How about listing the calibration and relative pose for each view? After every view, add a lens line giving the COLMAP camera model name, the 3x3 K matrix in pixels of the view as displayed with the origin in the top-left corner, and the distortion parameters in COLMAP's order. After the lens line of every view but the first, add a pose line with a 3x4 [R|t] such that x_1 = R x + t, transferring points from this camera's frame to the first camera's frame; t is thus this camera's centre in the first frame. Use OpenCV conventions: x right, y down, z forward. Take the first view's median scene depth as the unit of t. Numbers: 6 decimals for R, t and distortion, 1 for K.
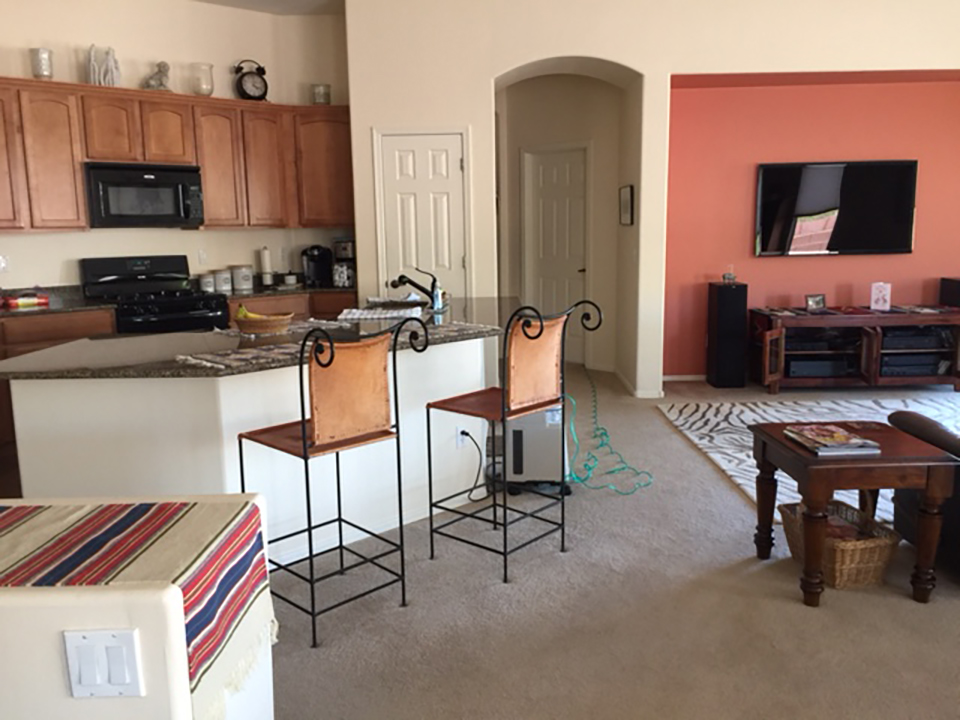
lens RADIAL K [[804.2, 0, 480.0], [0, 804.2, 360.0], [0, 0, 1]] dist [0.097707, -0.150208]
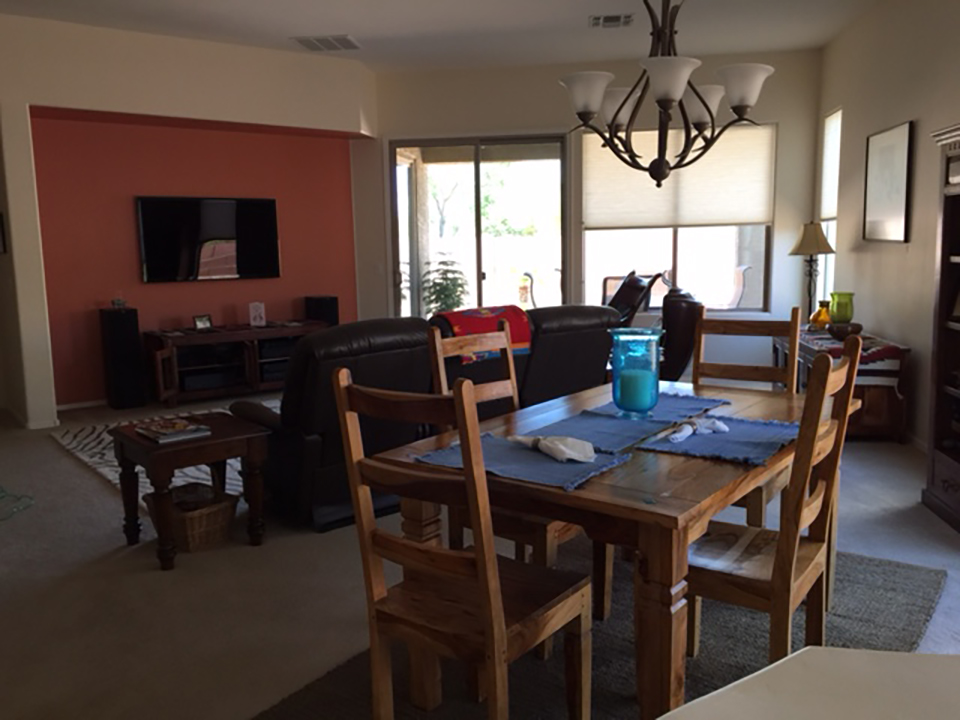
lens RADIAL K [[804.2, 0, 480.0], [0, 804.2, 360.0], [0, 0, 1]] dist [0.097707, -0.150208]
pose [[0.788924, -0.085948, 0.608451, 0.033701], [0.107249, 0.994231, 0.001382, 0.021695], [-0.605059, 0.064166, 0.793591, -0.120781]]
